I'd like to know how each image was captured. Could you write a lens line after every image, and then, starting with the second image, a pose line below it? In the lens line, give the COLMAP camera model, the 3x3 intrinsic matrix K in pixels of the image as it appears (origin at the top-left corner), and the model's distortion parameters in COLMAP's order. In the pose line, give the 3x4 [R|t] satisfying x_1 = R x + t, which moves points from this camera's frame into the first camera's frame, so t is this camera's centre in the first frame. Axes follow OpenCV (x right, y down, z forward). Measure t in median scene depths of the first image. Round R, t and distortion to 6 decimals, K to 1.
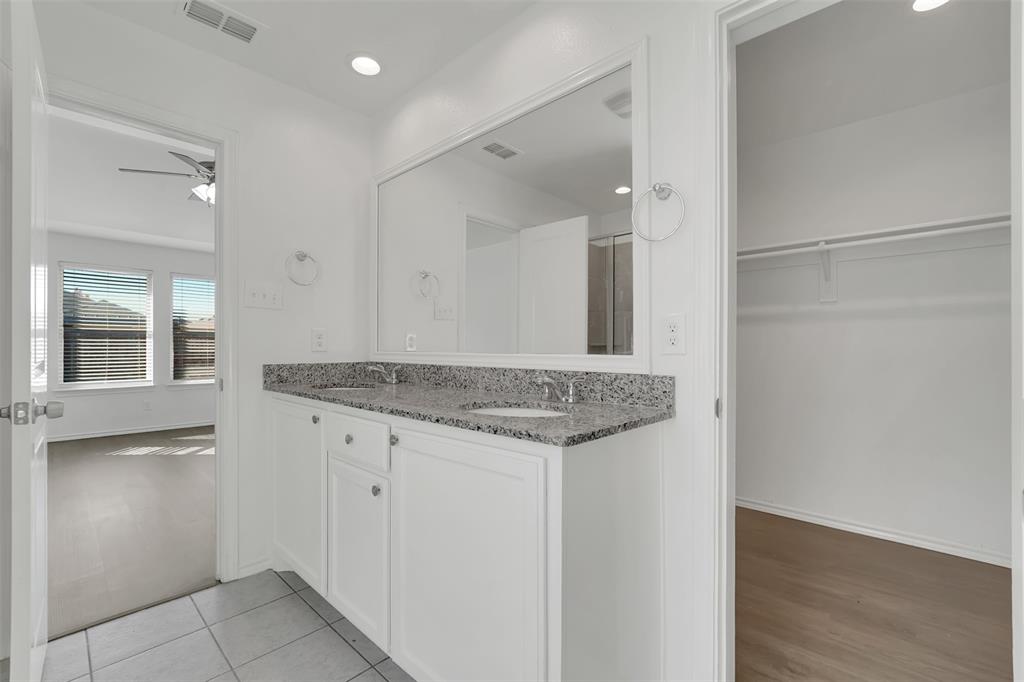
lens RADIAL K [[431.8, 0, 510.6], [0, 431.8, 346.0], [0, 0, 1]] dist [0.001036, 0.000130]
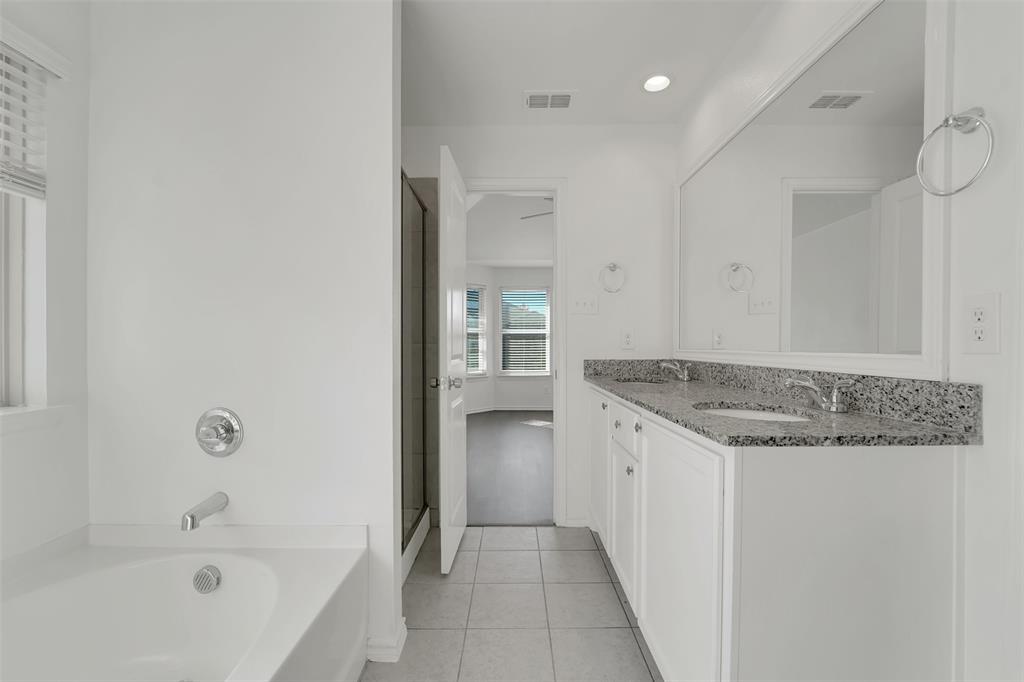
lens RADIAL K [[455.3, 0, 512.0], [0, 455.3, 341.0], [0, 0, 1]] dist [-0.002879, -0.000300]
pose [[0.675517, -0.011392, -0.737256, 0.272398], [0.006992, 0.999935, -0.009044, 0.000061], [0.737311, 0.000954, 0.675553, -0.029749]]
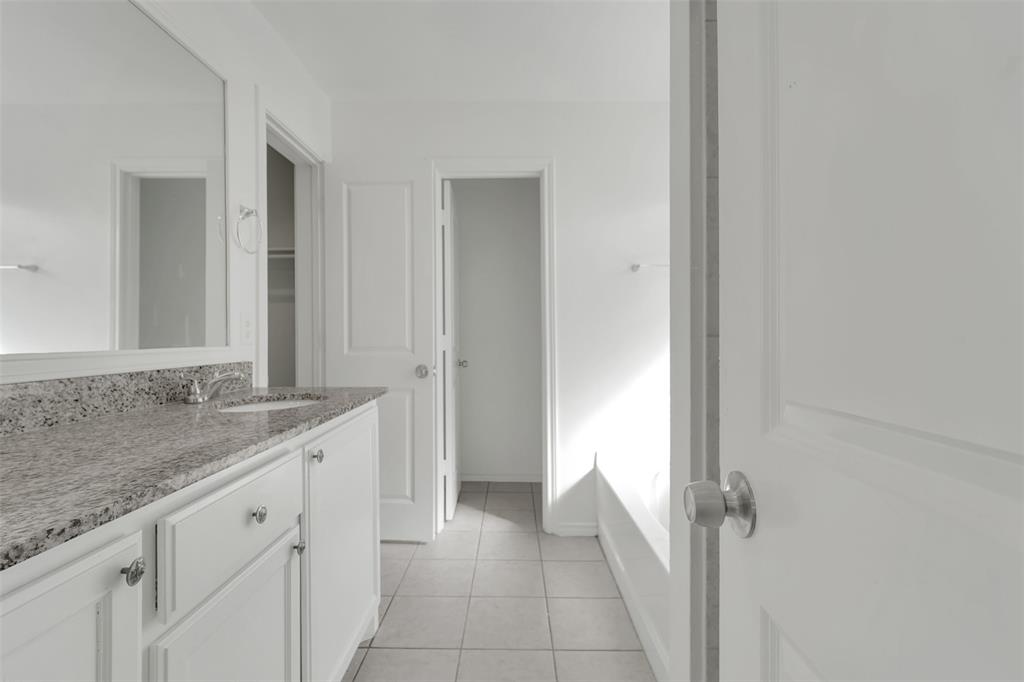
lens RADIAL K [[455.3, 0, 512.0], [0, 455.3, 341.0], [0, 0, 1]] dist [-0.002879, -0.000300]
pose [[-0.675836, -0.009294, 0.736993, -0.764726], [-0.003869, 0.999951, 0.009062, -0.004092], [-0.737042, 0.003273, -0.675840, 0.891162]]
